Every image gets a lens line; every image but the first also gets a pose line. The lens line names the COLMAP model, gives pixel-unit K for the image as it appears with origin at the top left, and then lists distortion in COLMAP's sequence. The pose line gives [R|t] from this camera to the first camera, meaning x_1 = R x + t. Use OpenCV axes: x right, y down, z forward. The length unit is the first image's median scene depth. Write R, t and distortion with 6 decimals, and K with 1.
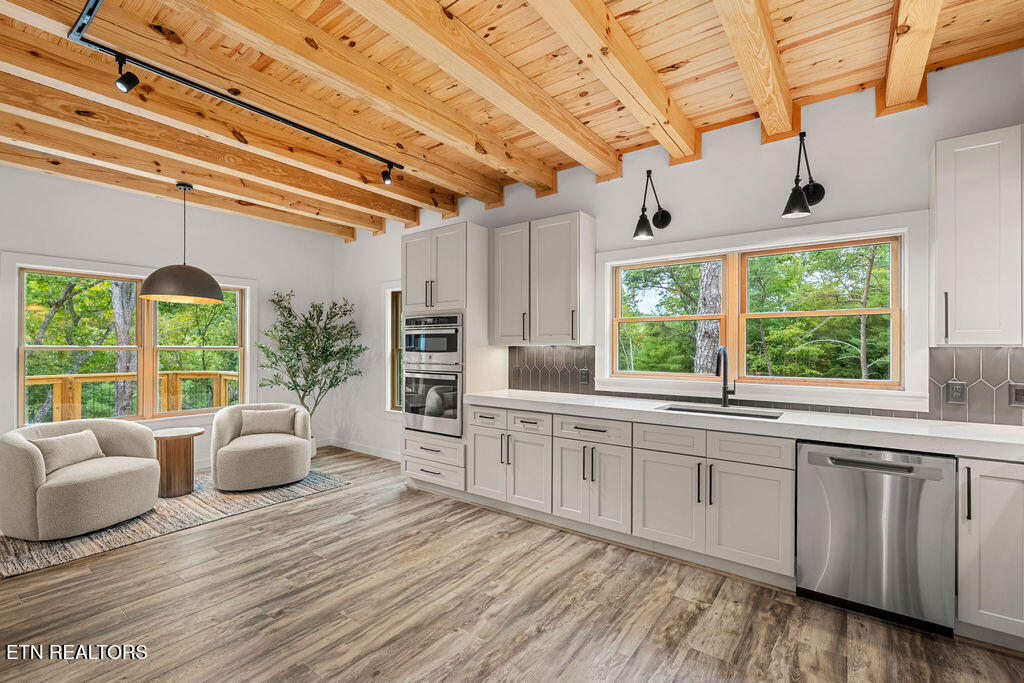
lens RADIAL K [[456.1, 0, 512.0], [0, 456.1, 341.5], [0, 0, 1]] dist [-0.001612, -0.000216]
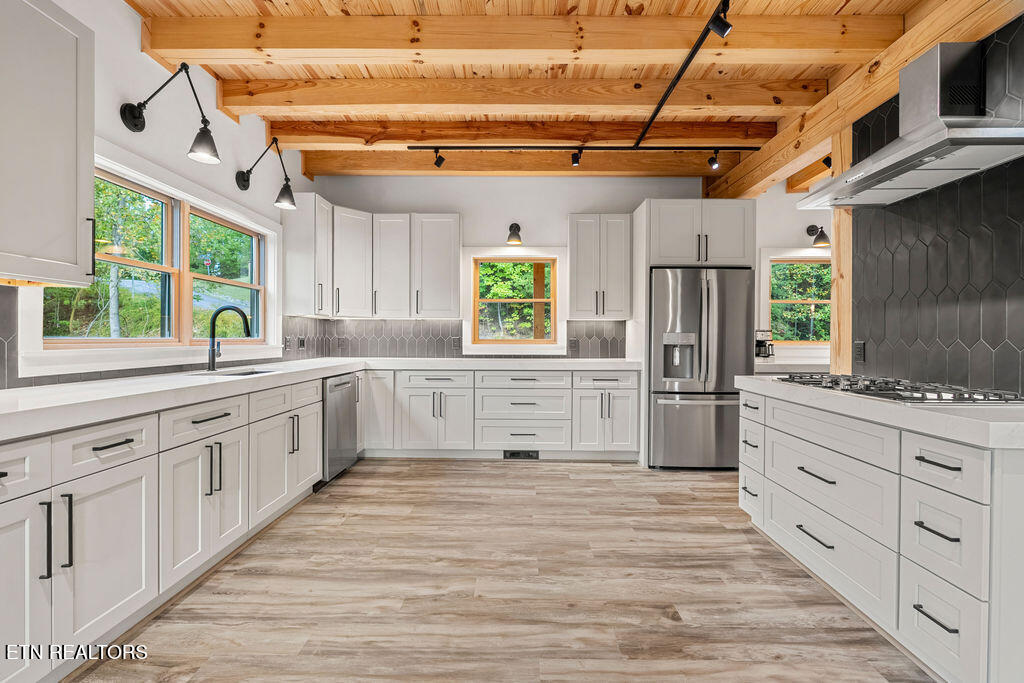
lens RADIAL K [[456.1, 0, 512.0], [0, 456.1, 341.5], [0, 0, 1]] dist [-0.001612, -0.000216]
pose [[-0.592485, -0.013522, 0.805468, -0.822252], [-0.018632, 0.999822, 0.003080, 0.089514], [-0.805366, -0.013183, -0.592631, 1.354732]]
